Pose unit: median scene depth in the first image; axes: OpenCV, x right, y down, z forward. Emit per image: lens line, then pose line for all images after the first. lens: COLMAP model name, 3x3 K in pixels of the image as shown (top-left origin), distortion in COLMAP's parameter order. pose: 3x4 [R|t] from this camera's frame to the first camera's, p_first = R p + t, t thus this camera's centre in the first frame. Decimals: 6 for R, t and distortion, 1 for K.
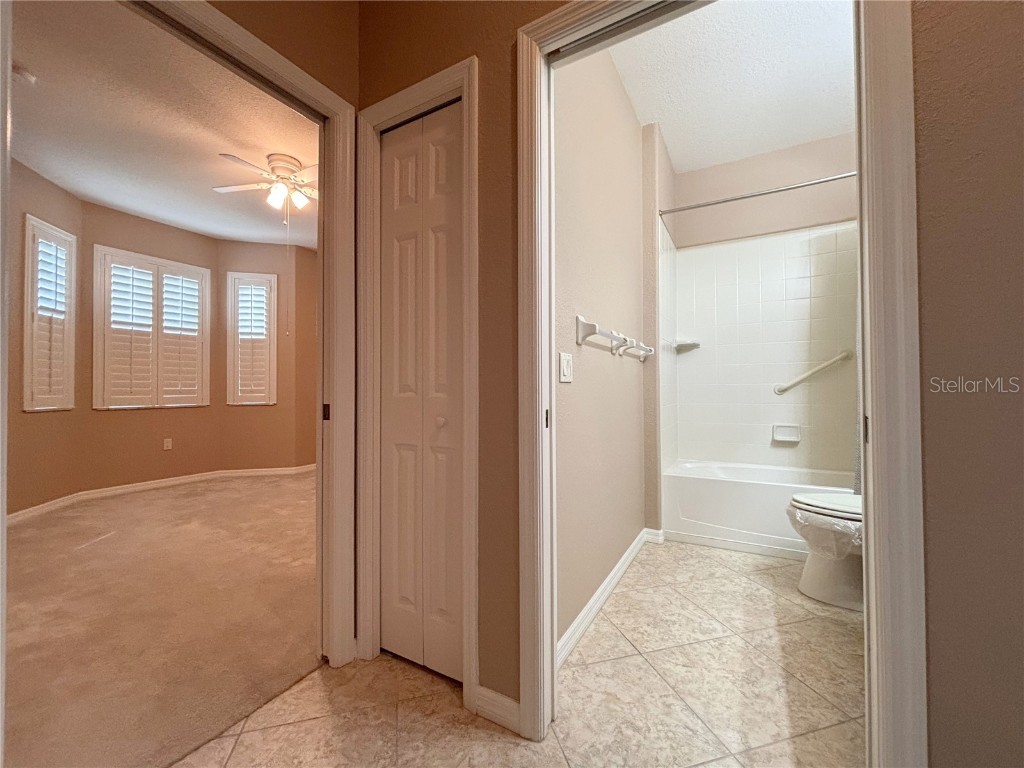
lens RADIAL K [[415.5, 0, 511.1], [0, 415.5, 383.7], [0, 0, 1]] dist [0.006486, 0.001690]
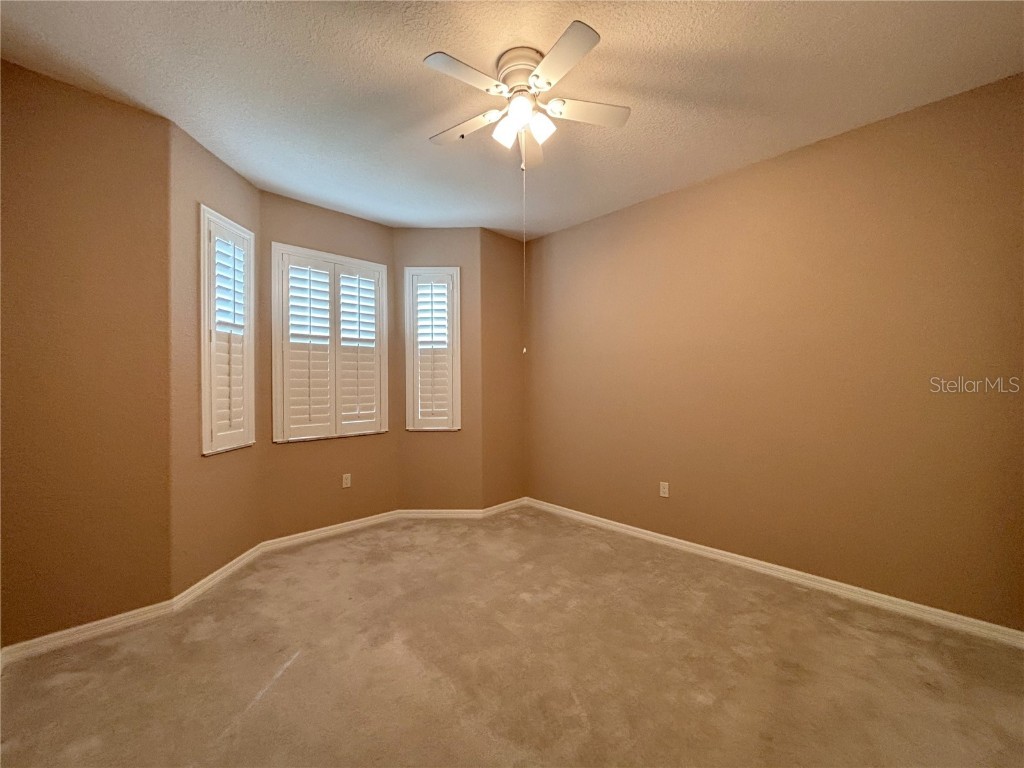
lens RADIAL K [[415.5, 0, 513.3], [0, 415.5, 383.8], [0, 0, 1]] dist [0.006486, 0.001690]
pose [[0.964852, -0.000669, -0.262795, -0.287762], [0.005400, 0.999836, 0.017282, -0.059040], [0.262740, -0.018094, 0.964697, 0.295003]]
